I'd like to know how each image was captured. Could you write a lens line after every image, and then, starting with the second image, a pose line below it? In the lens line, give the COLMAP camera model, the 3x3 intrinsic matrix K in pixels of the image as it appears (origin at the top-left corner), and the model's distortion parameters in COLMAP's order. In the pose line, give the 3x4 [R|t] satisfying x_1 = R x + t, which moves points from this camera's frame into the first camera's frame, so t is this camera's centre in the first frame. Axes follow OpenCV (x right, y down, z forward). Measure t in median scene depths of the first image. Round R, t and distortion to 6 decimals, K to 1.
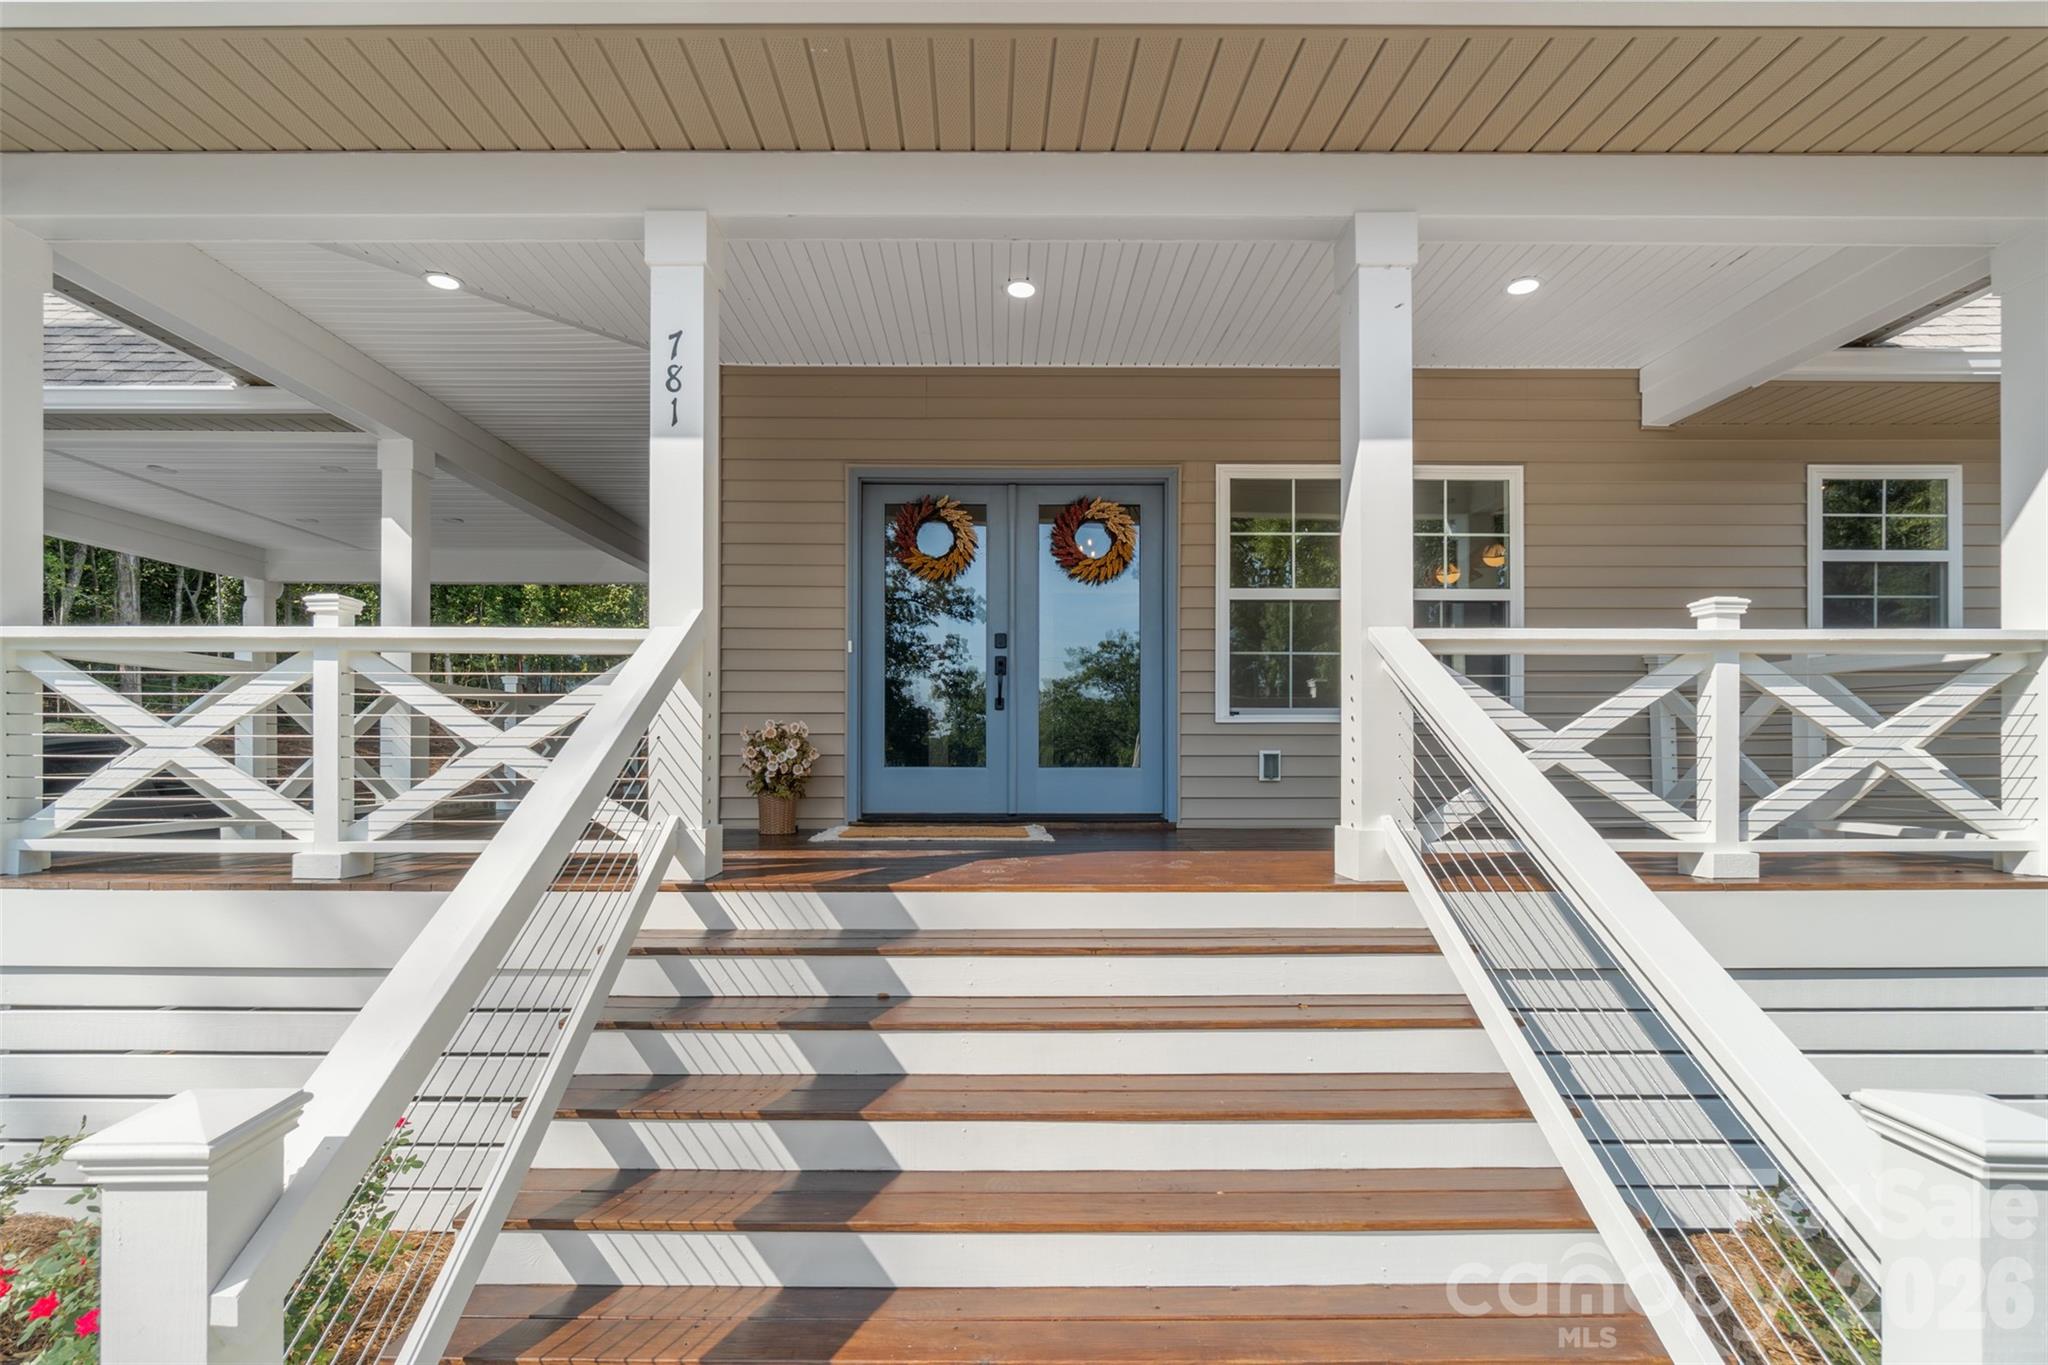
lens RADIAL K [[892.9, 0, 1010.1], [0, 892.9, 724.0], [0, 0, 1]] dist [-0.002273, -0.000110]
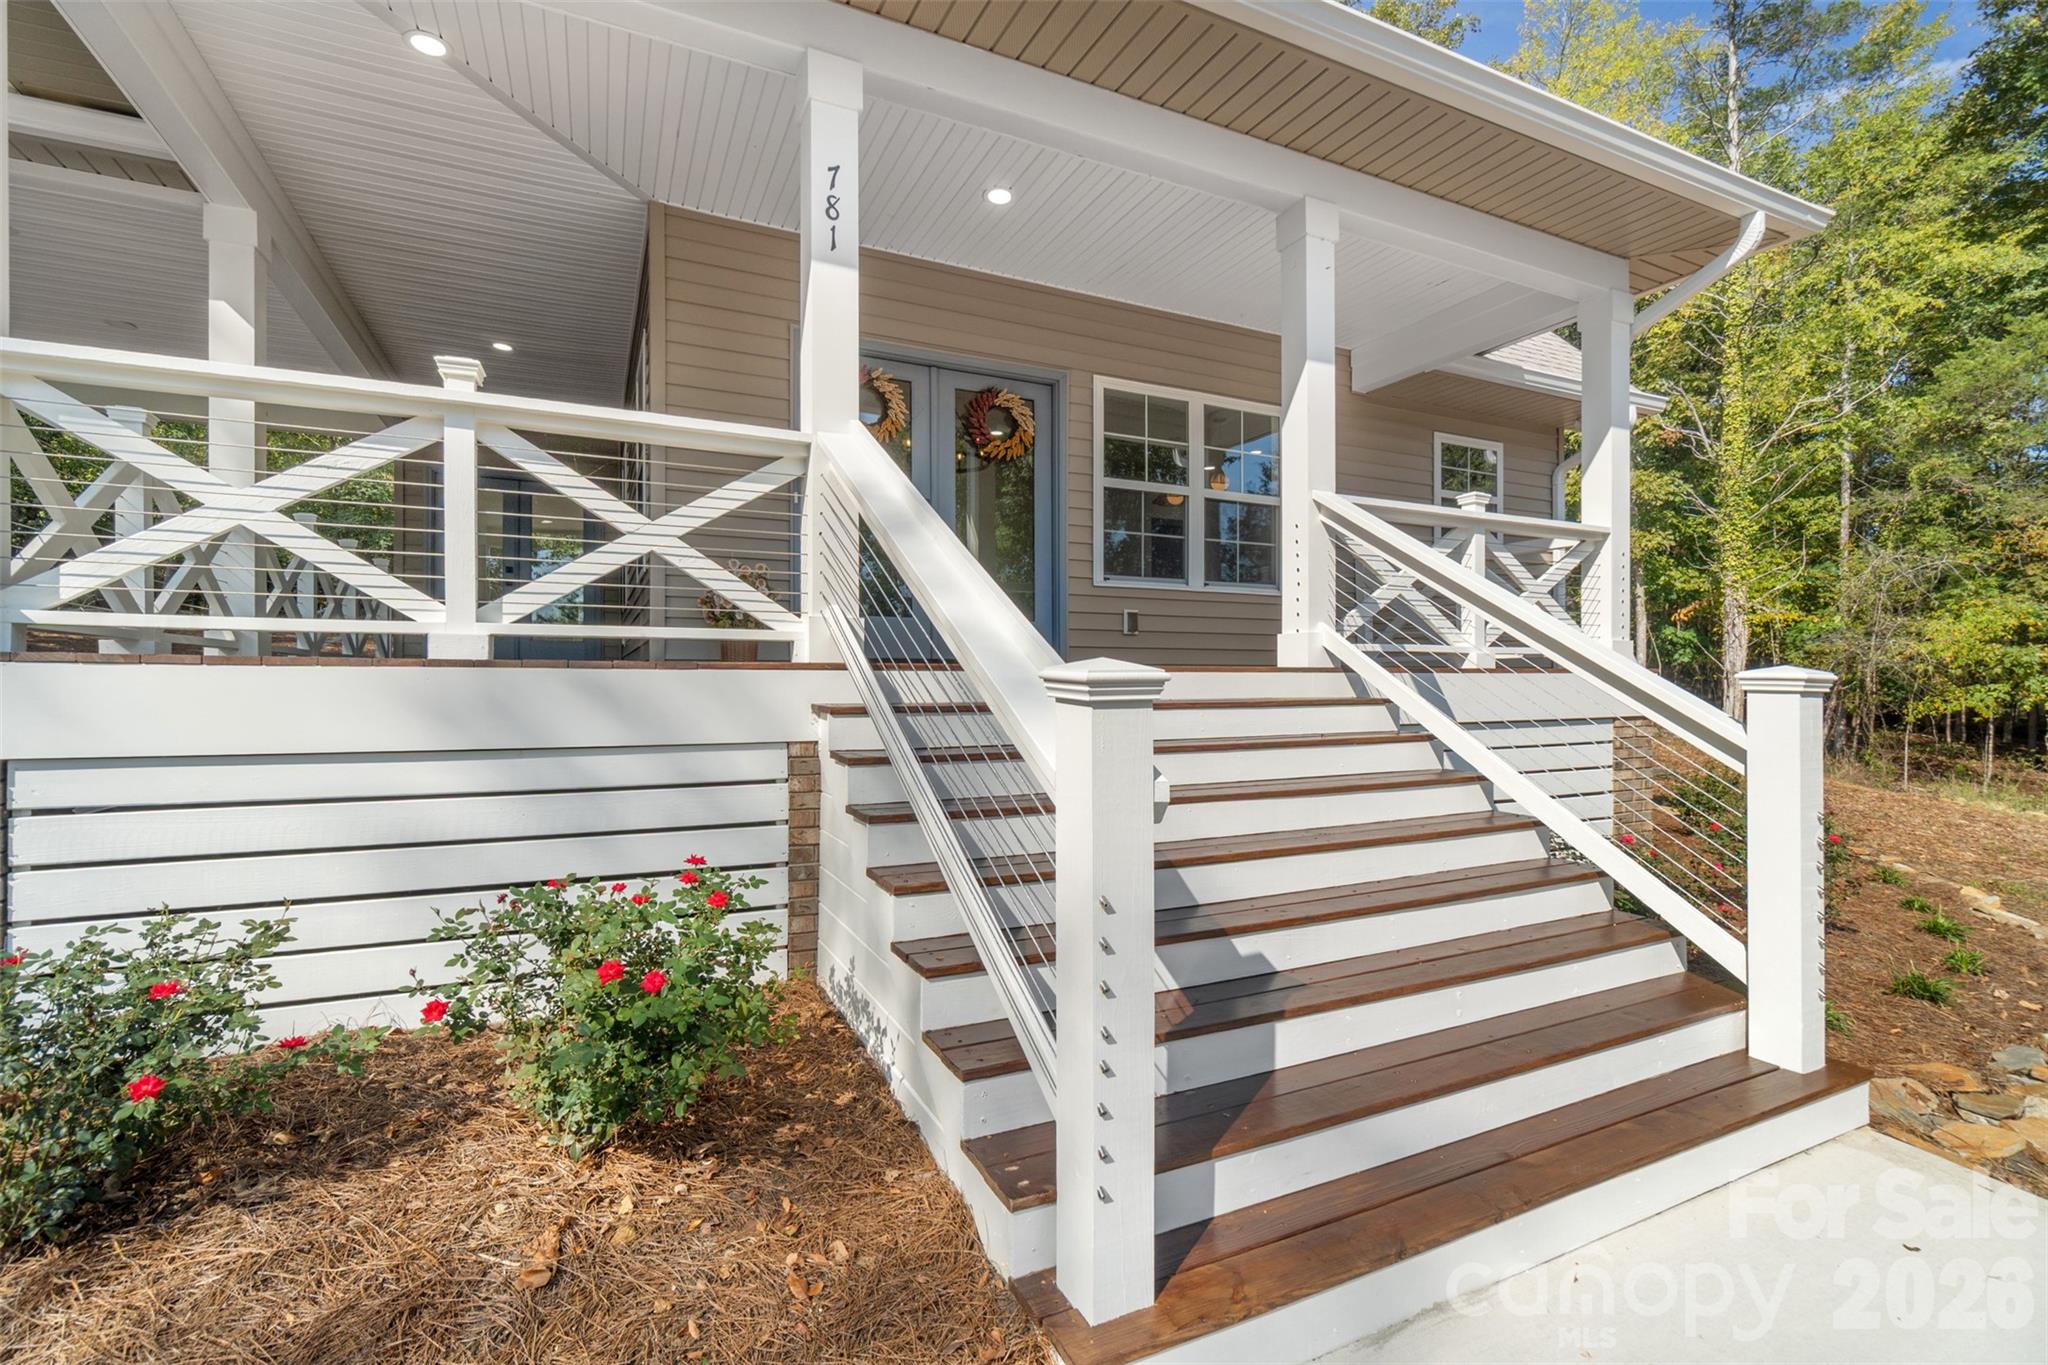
lens RADIAL K [[892.9, 0, 971.4], [0, 892.9, 675.0], [0, 0, 1]] dist [-0.002273, -0.000110]
pose [[0.912372, 0.004622, 0.409335, -0.647816], [-0.008054, 0.999945, 0.006660, 0.174604], [-0.409282, -0.009373, 0.912360, -0.076701]]
